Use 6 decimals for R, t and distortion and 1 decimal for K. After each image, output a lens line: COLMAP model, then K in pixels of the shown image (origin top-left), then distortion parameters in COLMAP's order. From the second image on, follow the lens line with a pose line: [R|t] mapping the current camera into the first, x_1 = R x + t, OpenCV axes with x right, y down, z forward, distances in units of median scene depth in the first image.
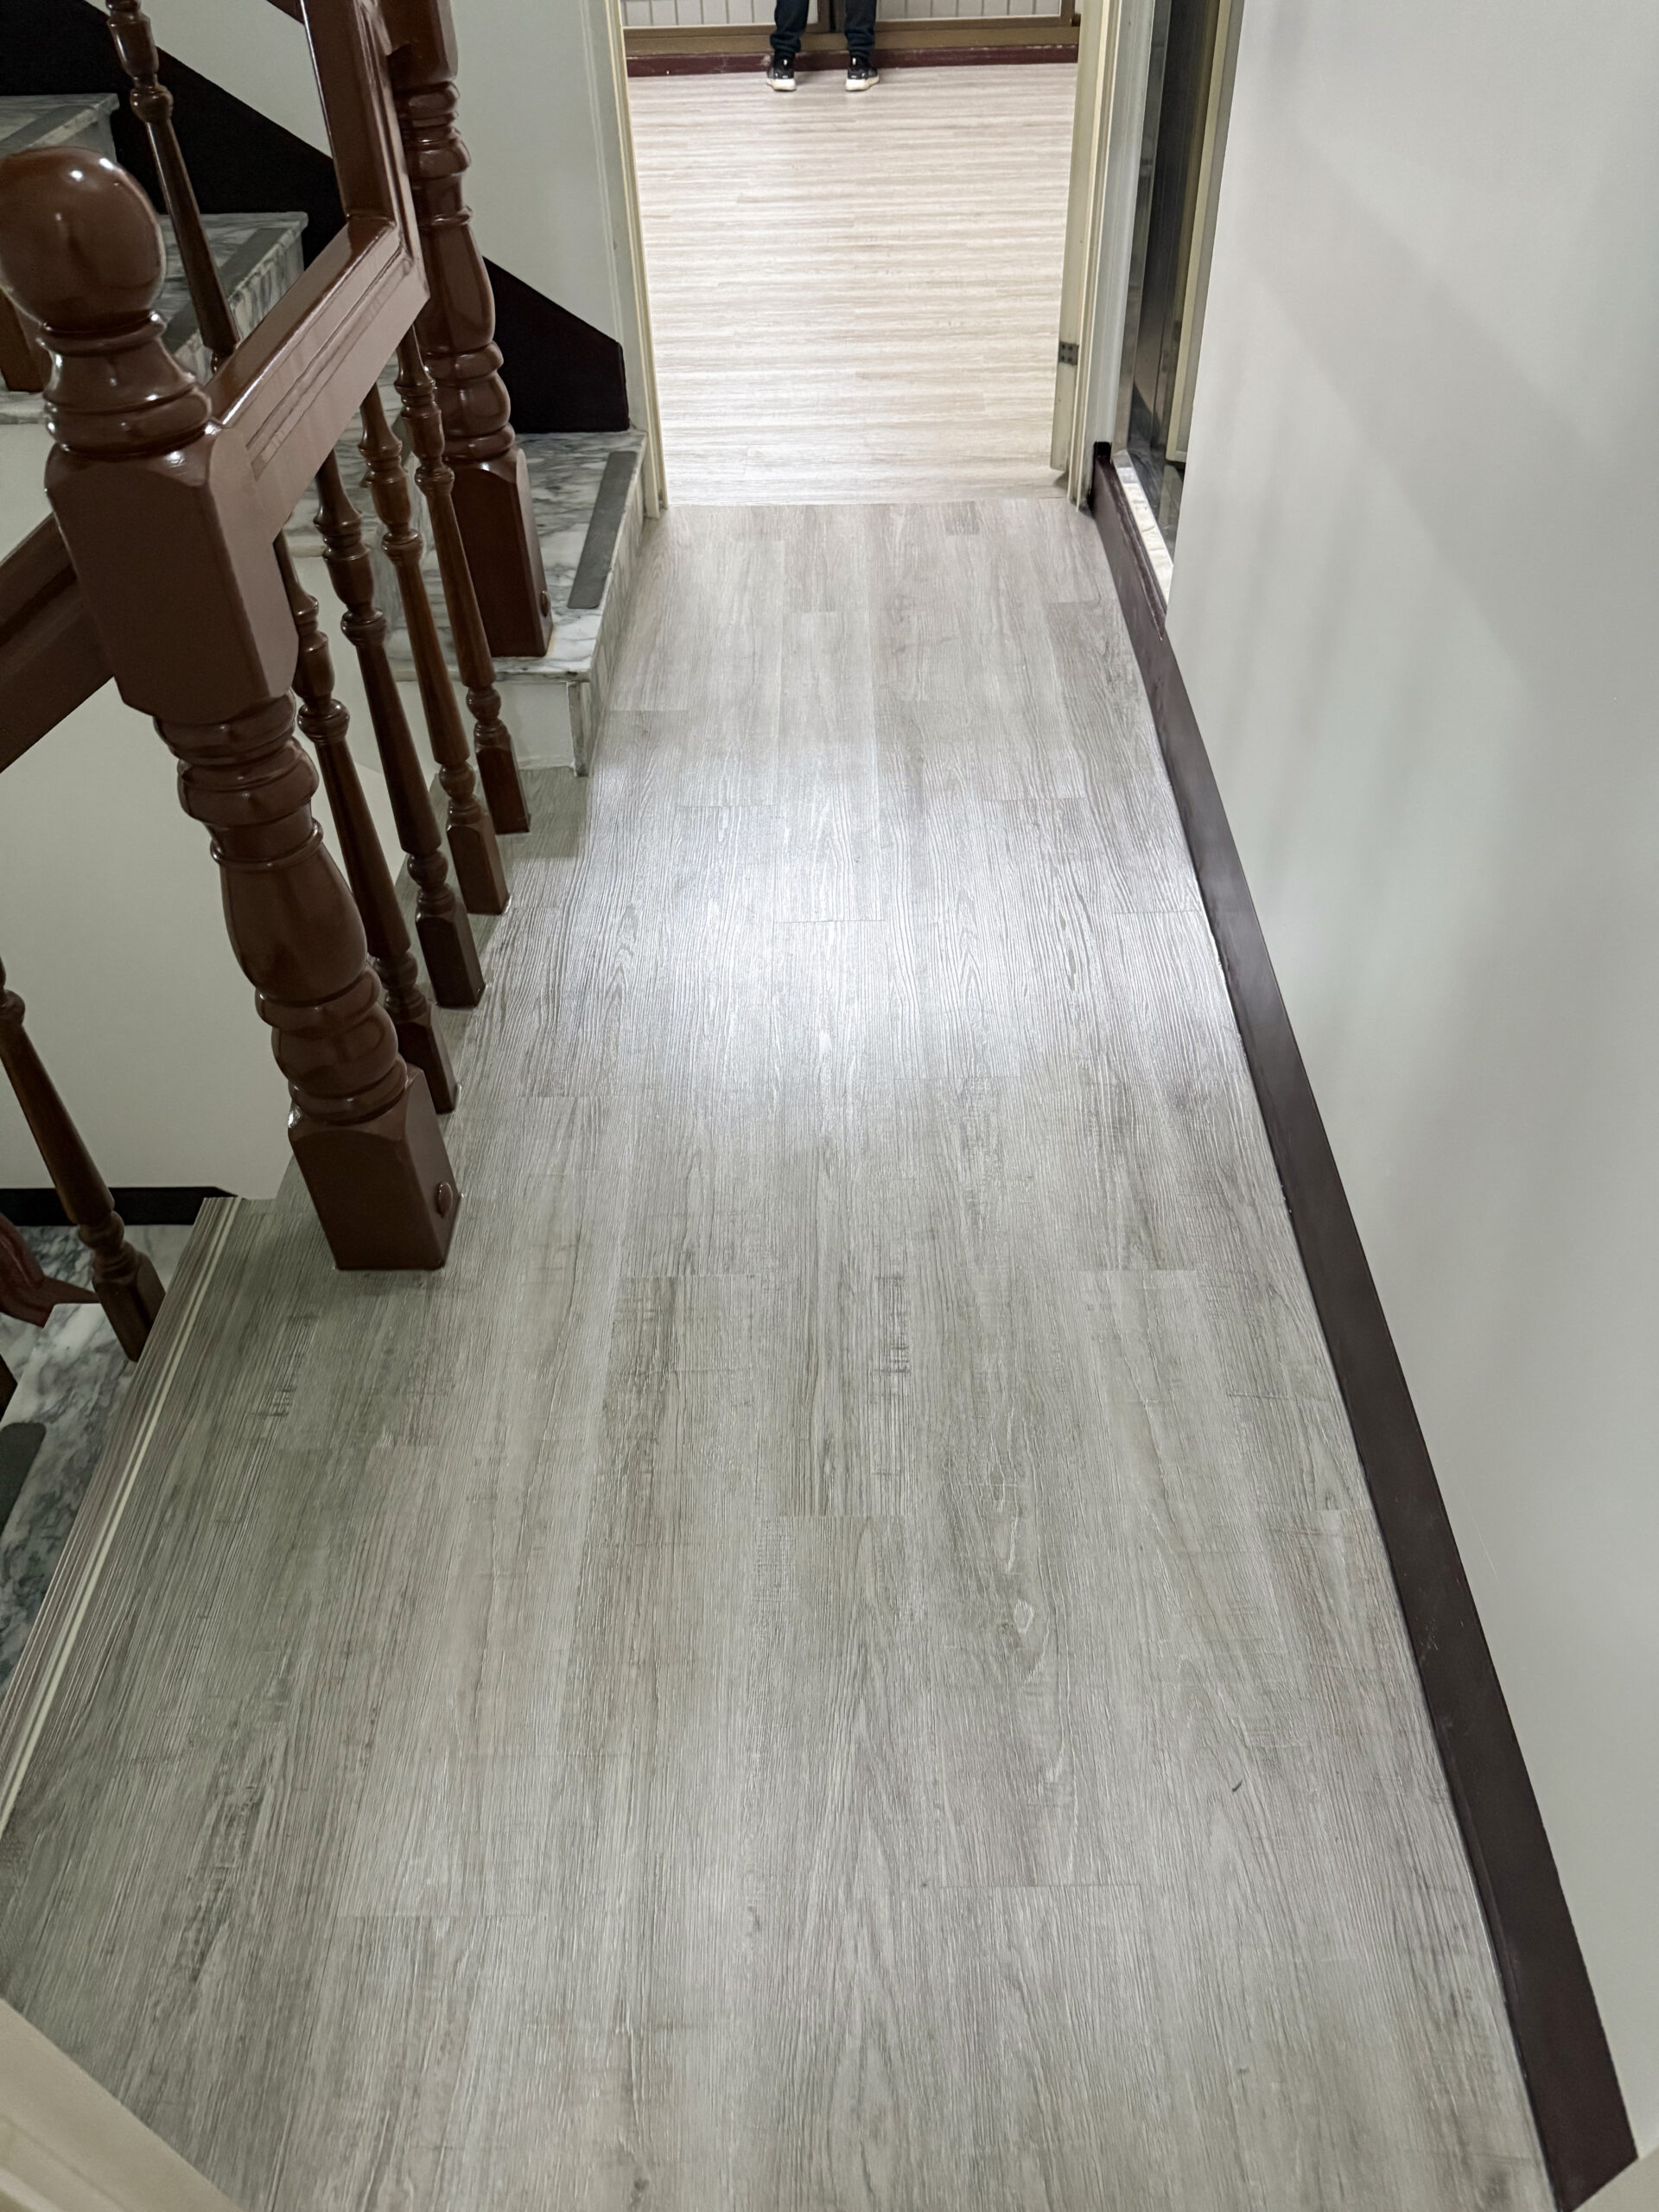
lens RADIAL K [[1553.4, 0, 824.5], [0, 1553.4, 1111.7], [0, 0, 1]] dist [0.046069, -0.069371]
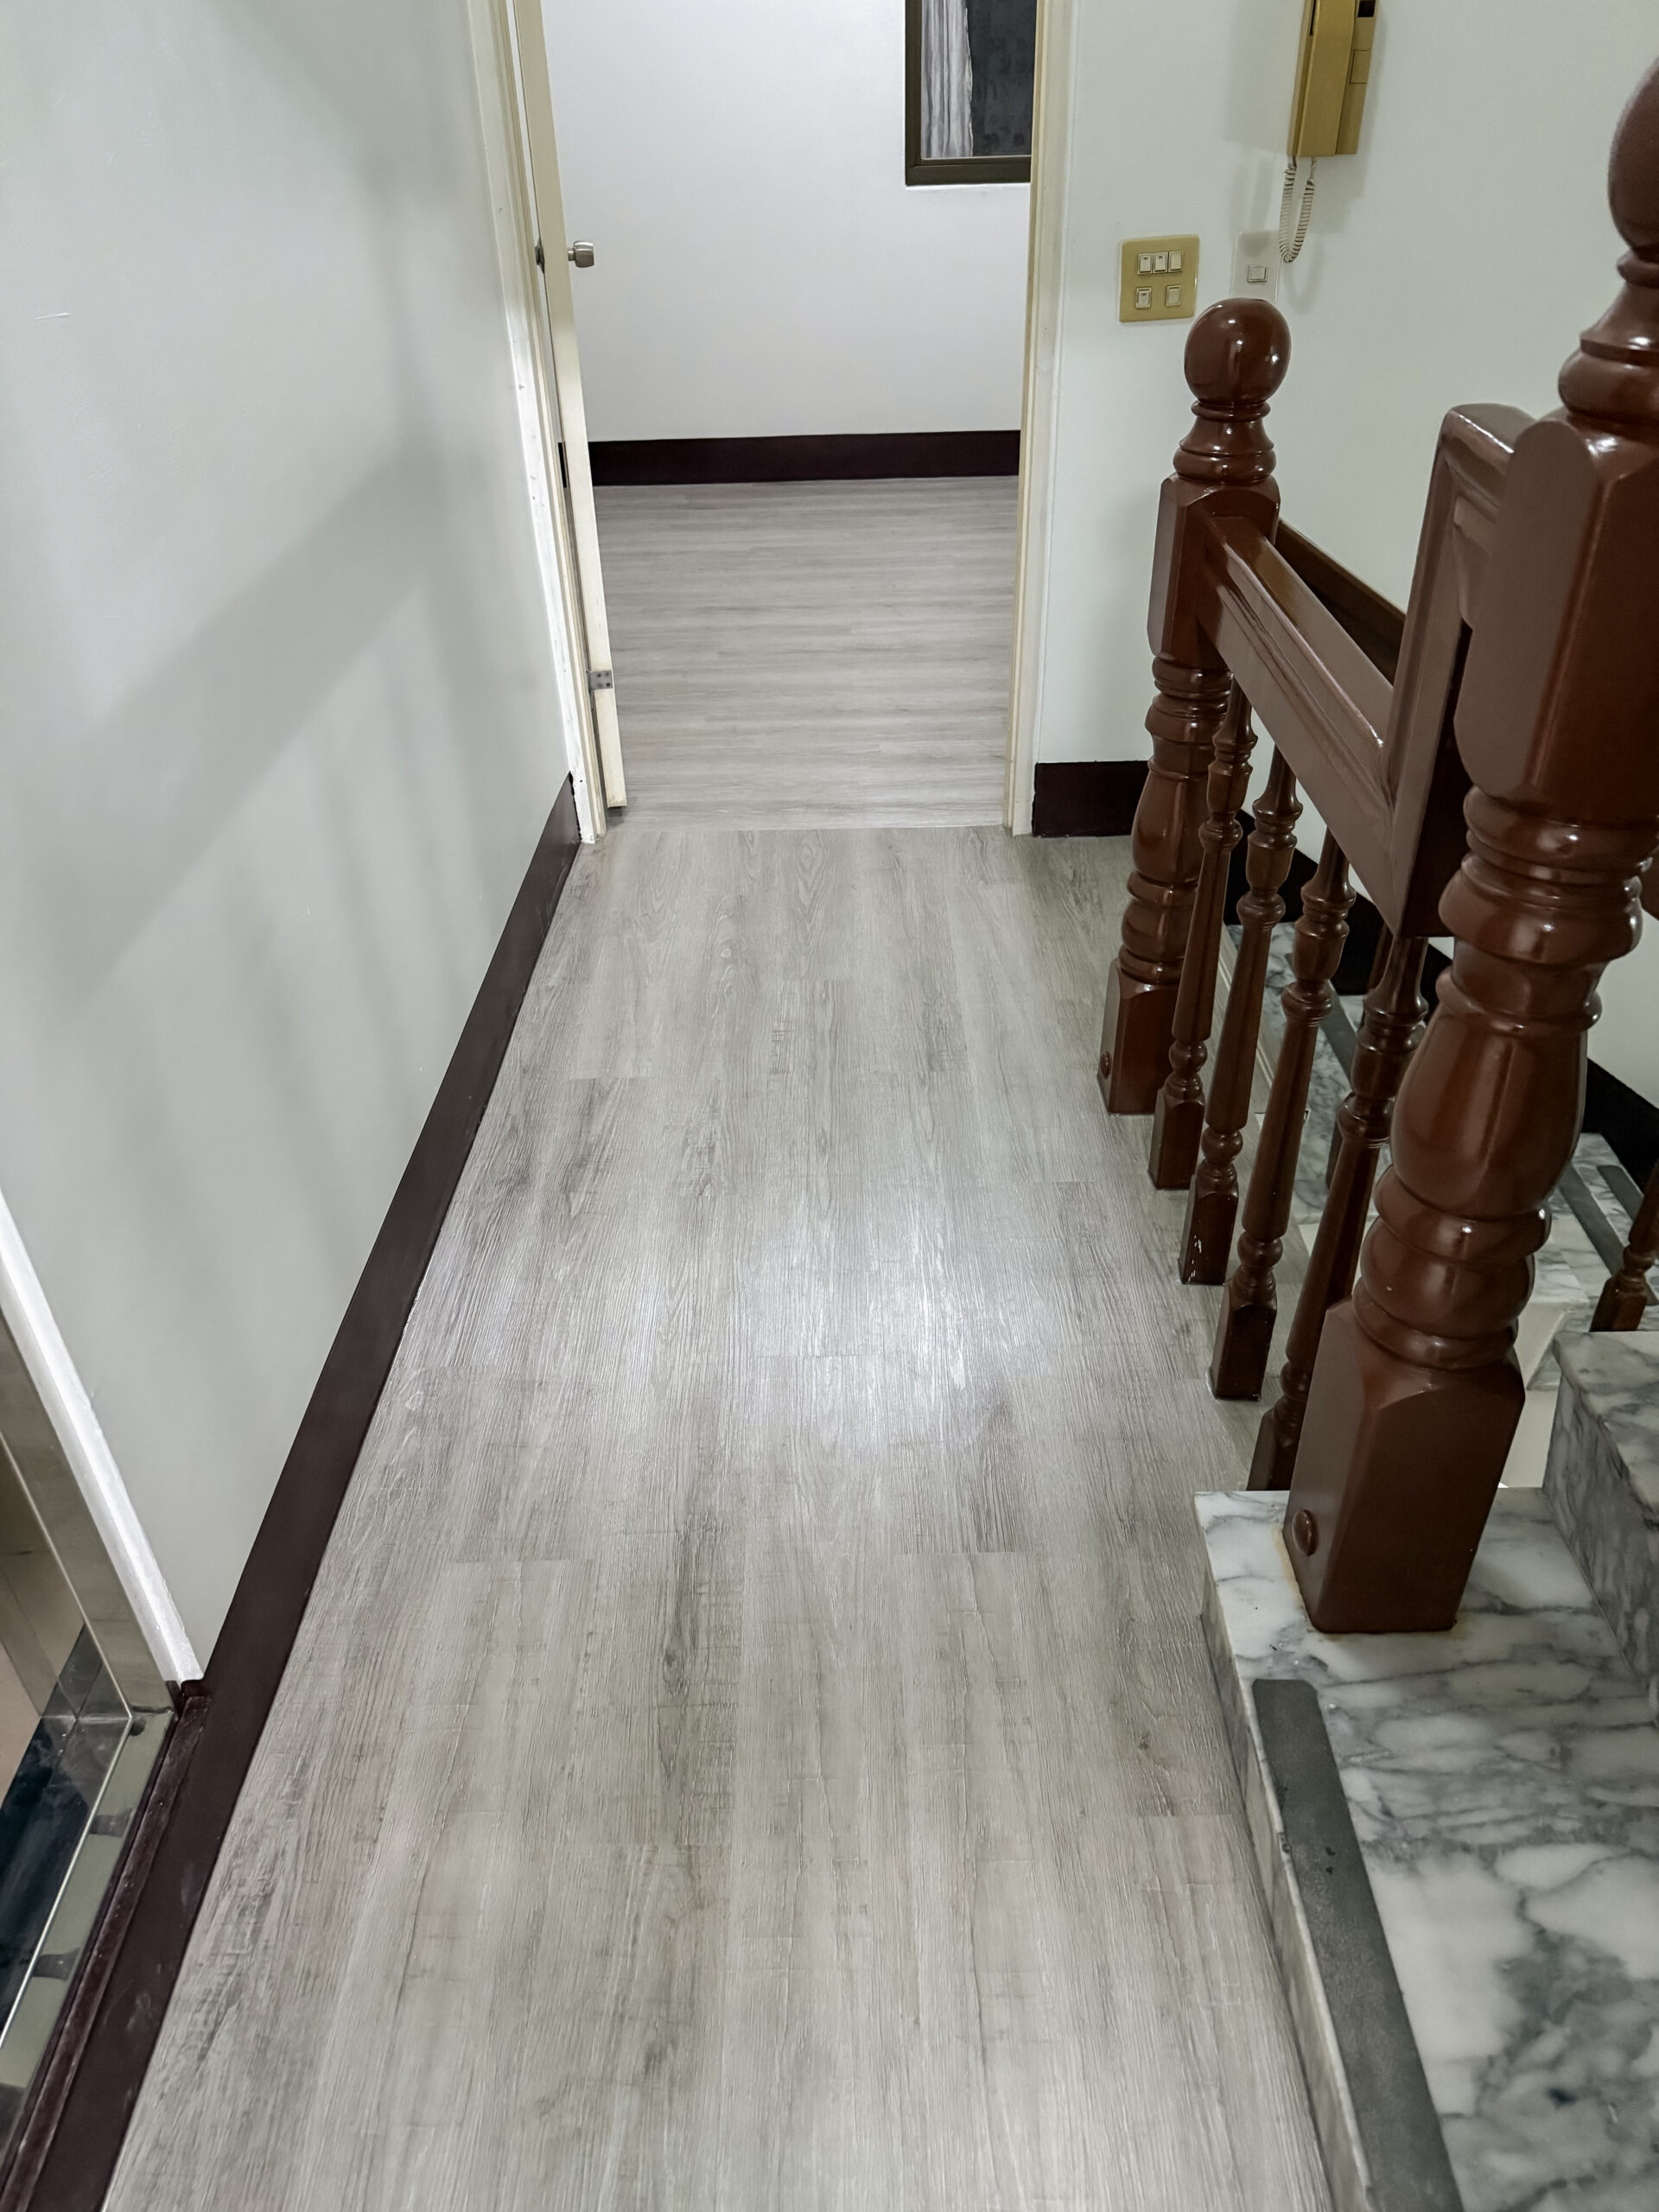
lens RADIAL K [[1553.4, 0, 824.5], [0, 1553.4, 1111.7], [0, 0, 1]] dist [0.046069, -0.069371]
pose [[-0.998096, 0.050217, 0.035805, -0.044903], [0.046176, 0.223622, 0.973582, -1.183048], [0.040883, 0.973382, -0.225515, 1.252873]]
